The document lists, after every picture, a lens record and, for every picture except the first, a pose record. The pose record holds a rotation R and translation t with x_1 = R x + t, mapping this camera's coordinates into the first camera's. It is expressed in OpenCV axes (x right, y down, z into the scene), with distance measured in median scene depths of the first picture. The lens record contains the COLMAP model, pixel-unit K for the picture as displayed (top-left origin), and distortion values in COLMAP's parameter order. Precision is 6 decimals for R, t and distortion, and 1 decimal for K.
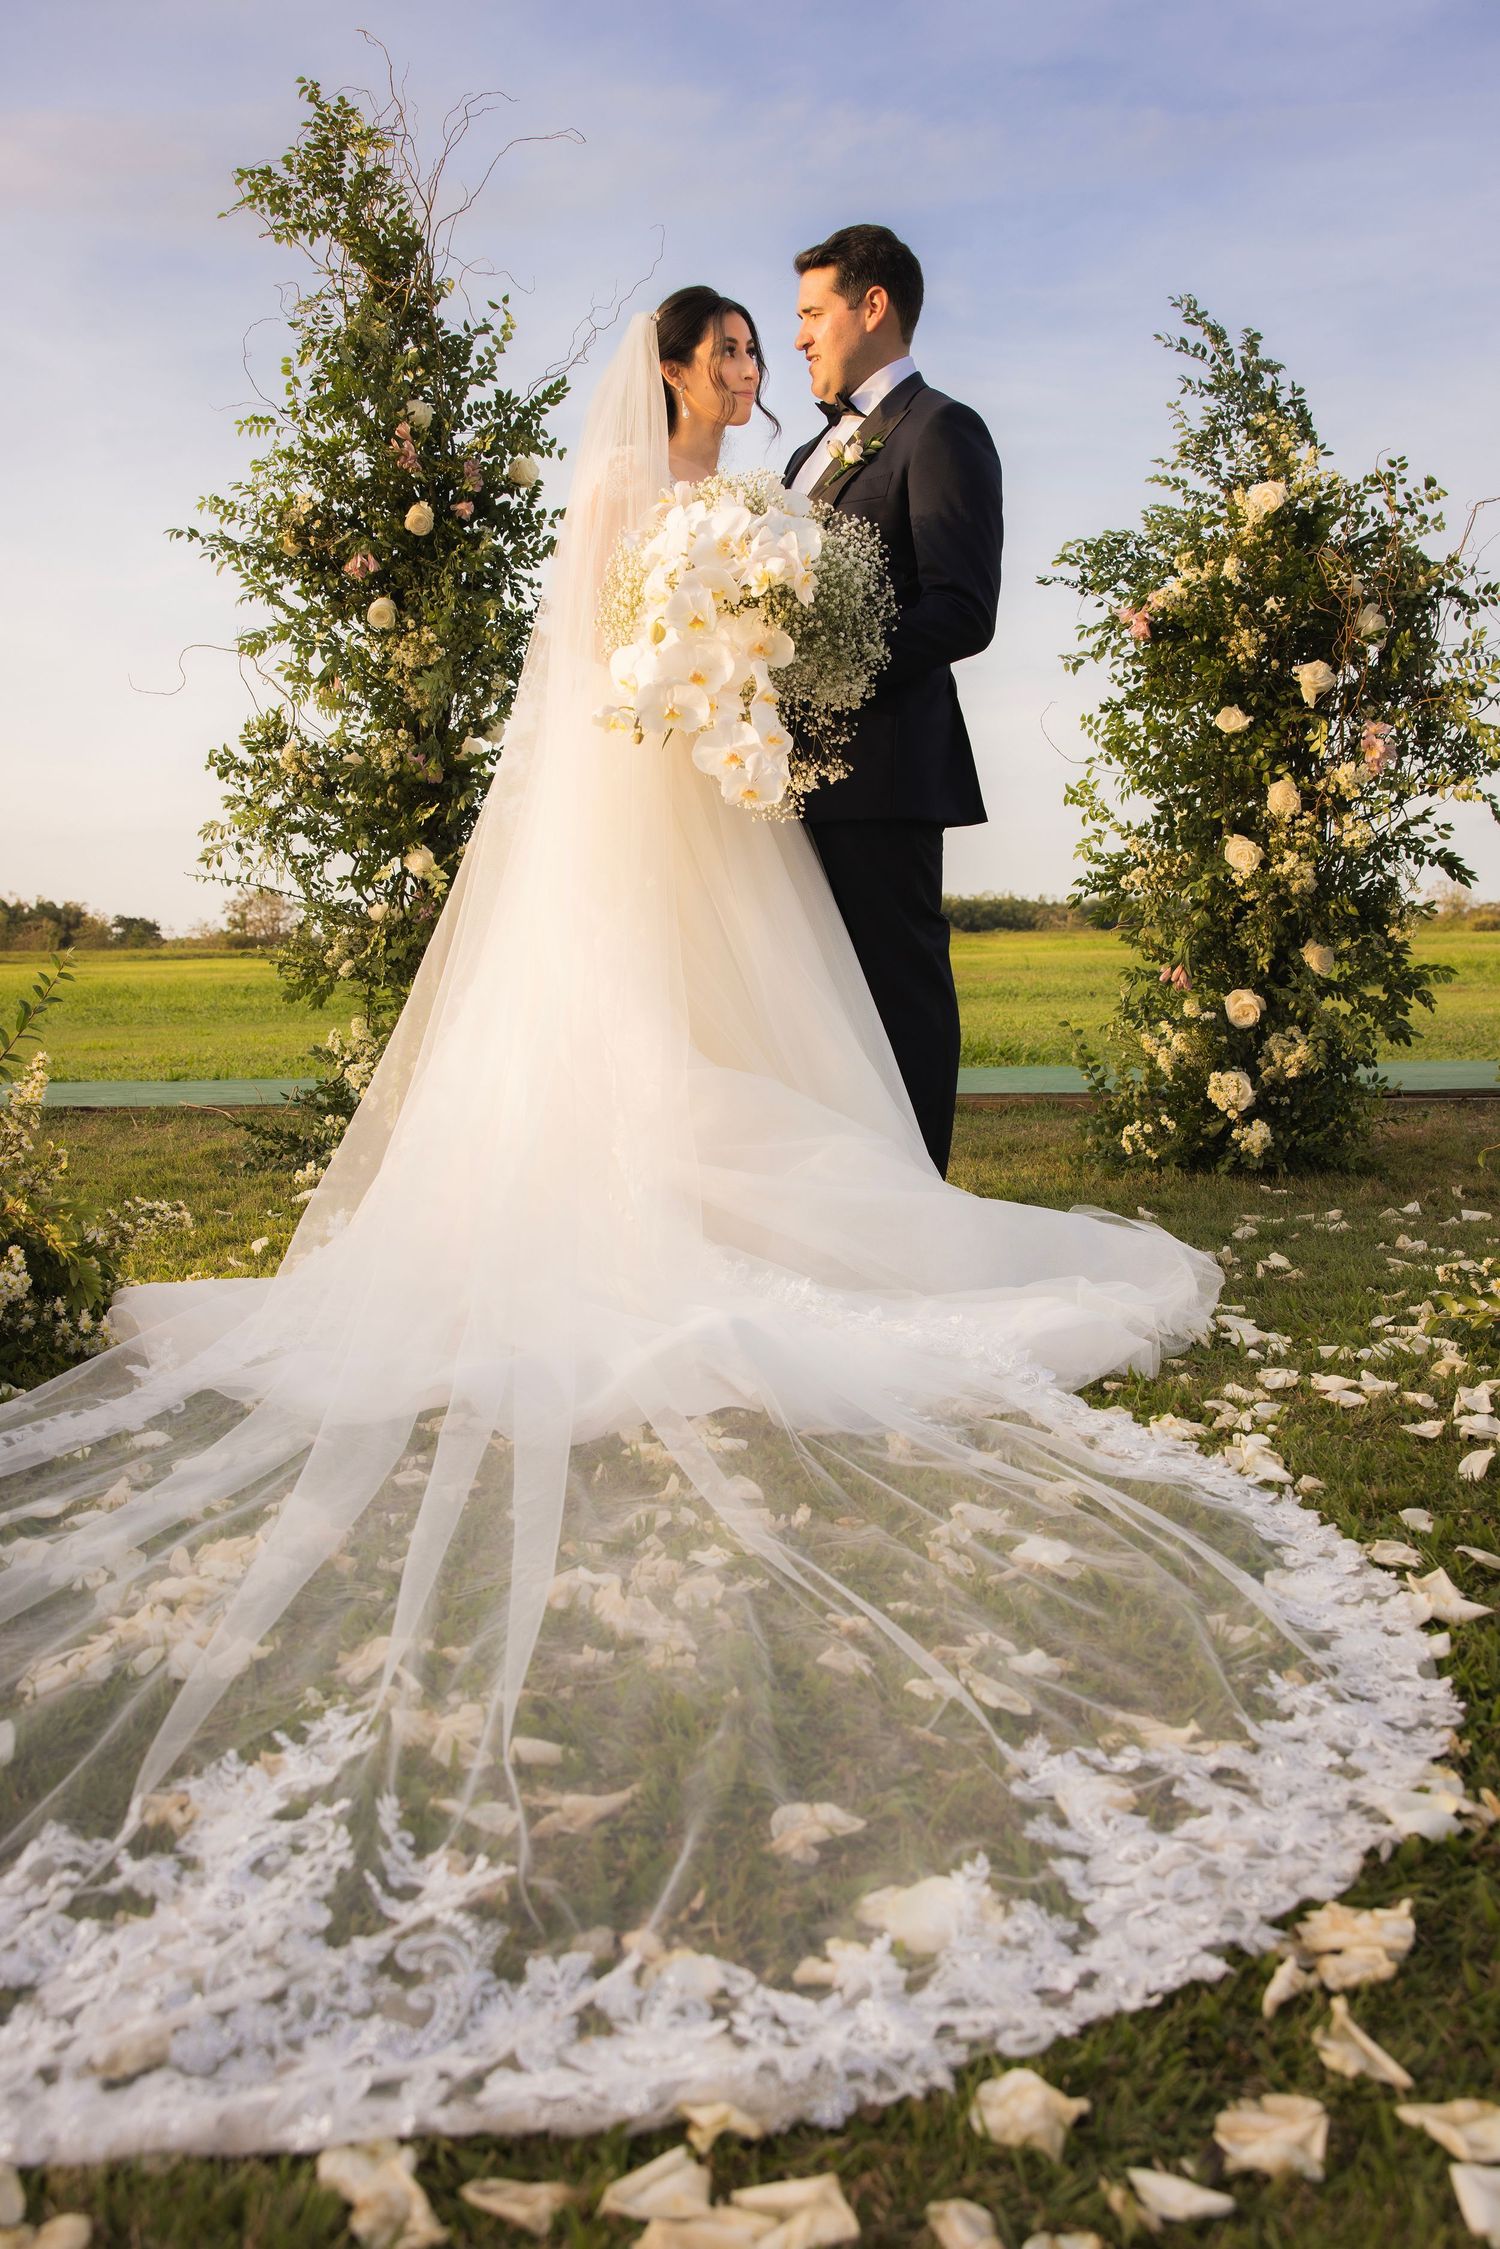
lens RADIAL K [[2020.5, 0, 737.3], [0, 2020.5, 1098.7], [0, 0, 1]] dist [-0.006839, -0.000810]
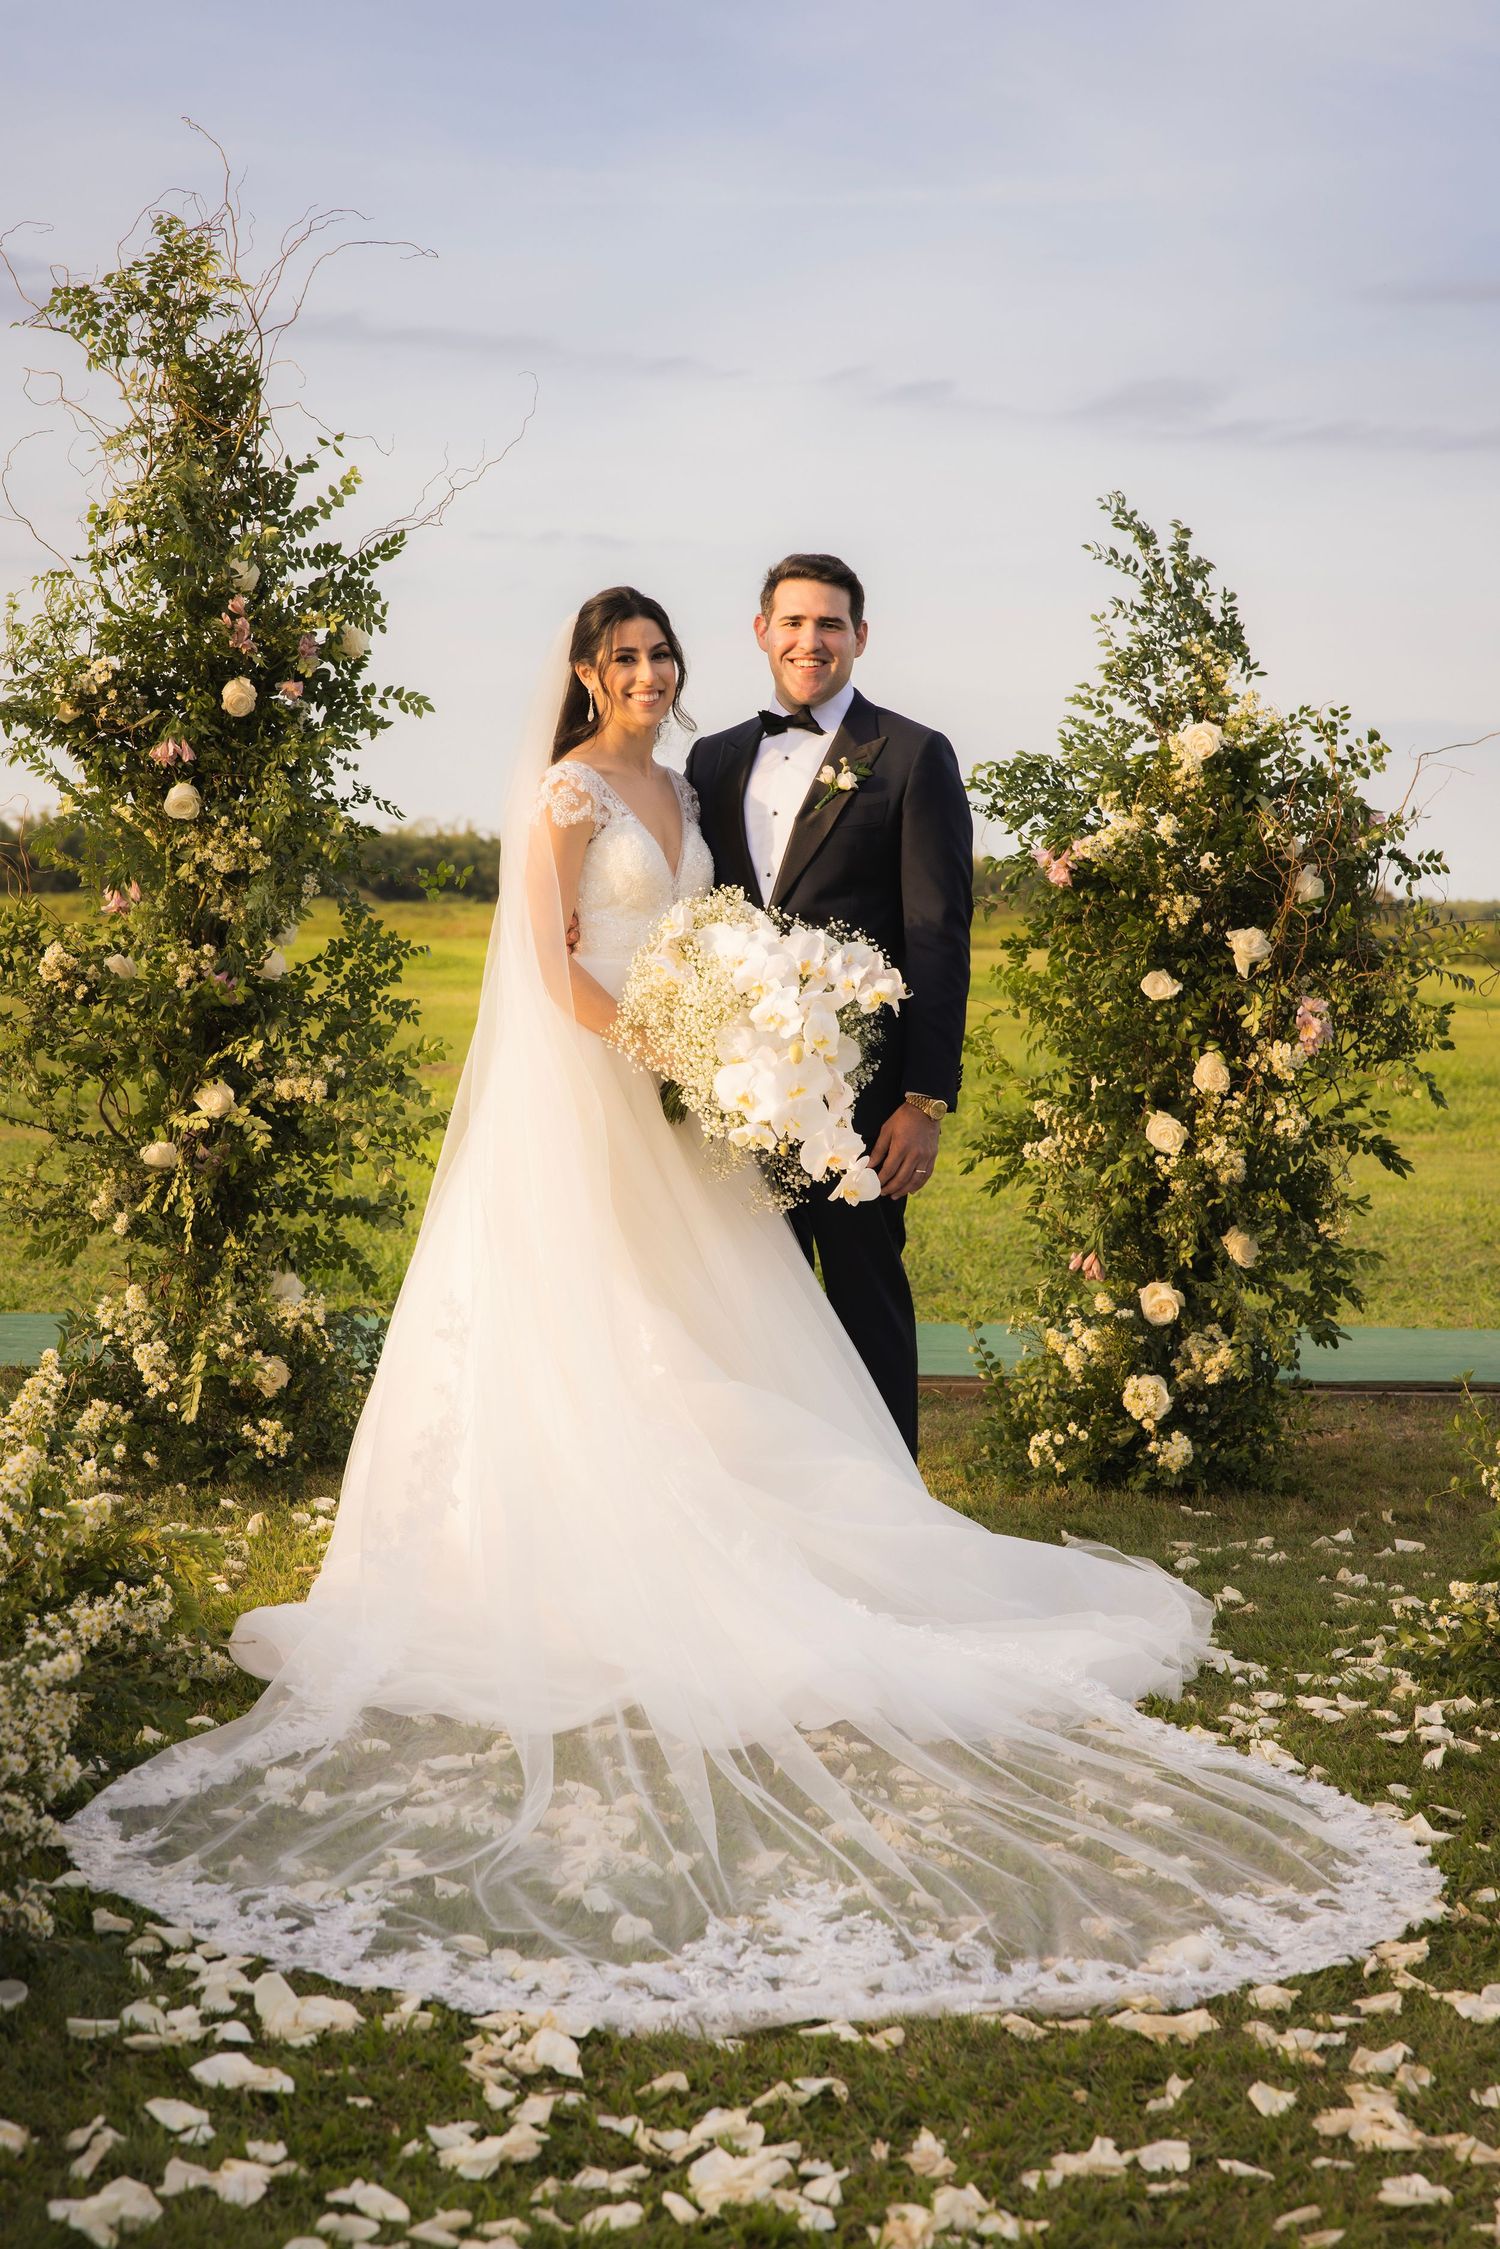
lens RADIAL K [[4021.1, 0, 746.1], [0, 4021.1, 1060.8], [0, 0, 1]] dist [0.006680, 0.029283]
pose [[0.978334, 0.036097, 0.203863, -0.292868], [-0.027719, 0.998655, -0.043808, -0.068753], [-0.205170, 0.037208, 0.978019, -0.698933]]
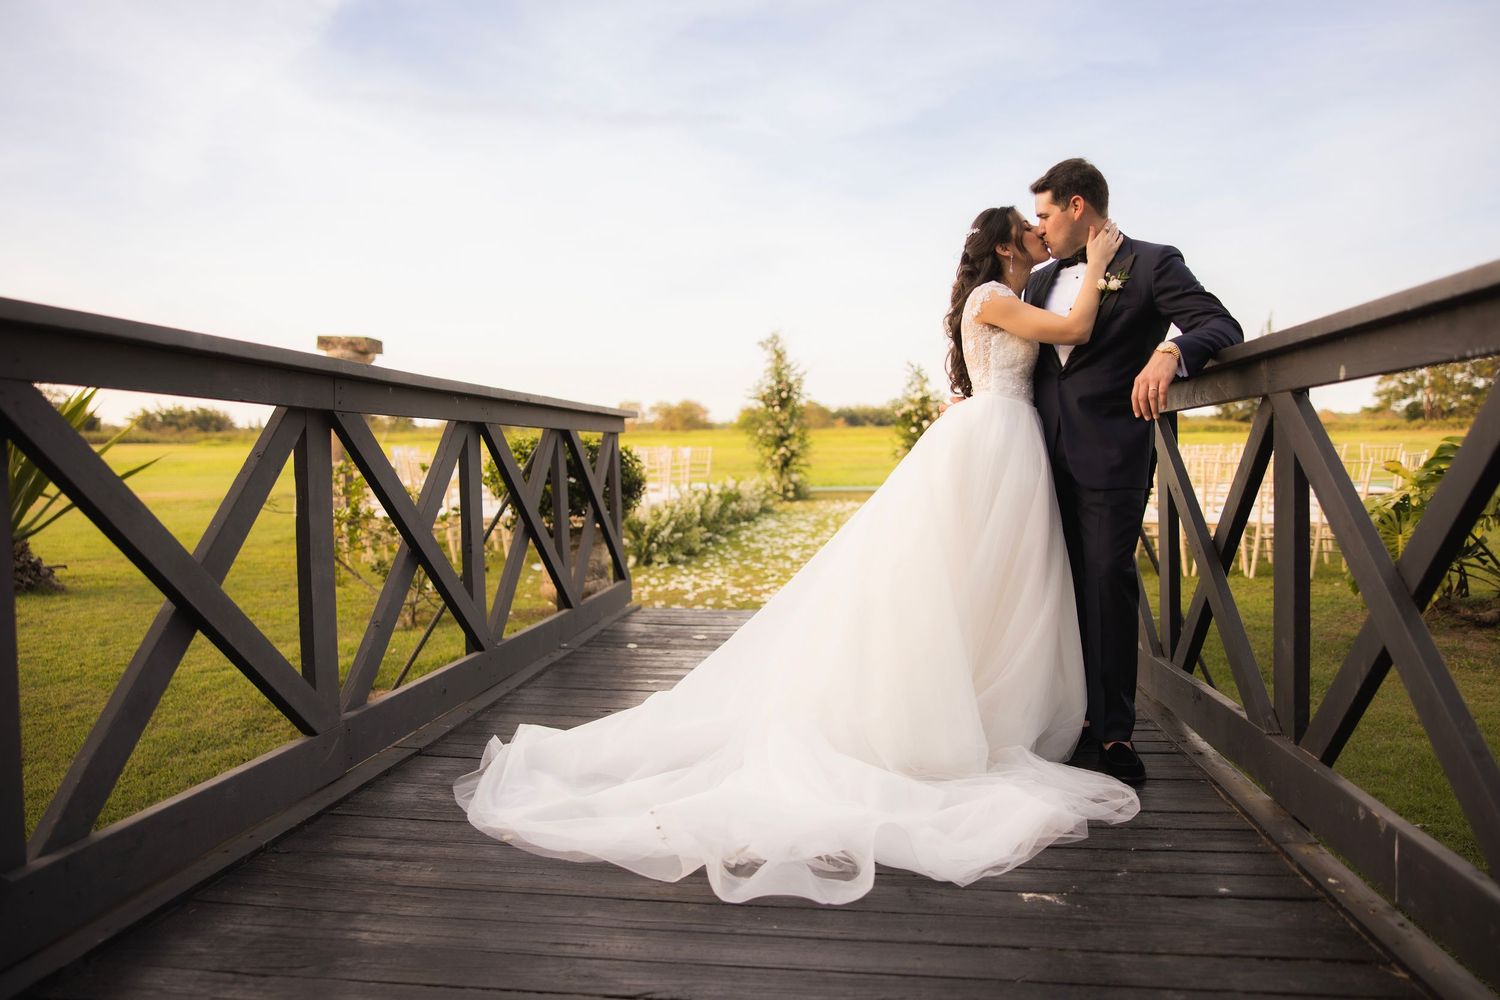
lens RADIAL K [[1187.3, 0, 736.8], [0, 1187.3, 495.6], [0, 0, 1]] dist [0.002103, 0.000644]
pose [[0.999963, 0.007693, -0.003776, -0.293161], [-0.007779, 0.999697, -0.023375, 0.111230], [0.003596, 0.023404, 0.999720, -2.699869]]
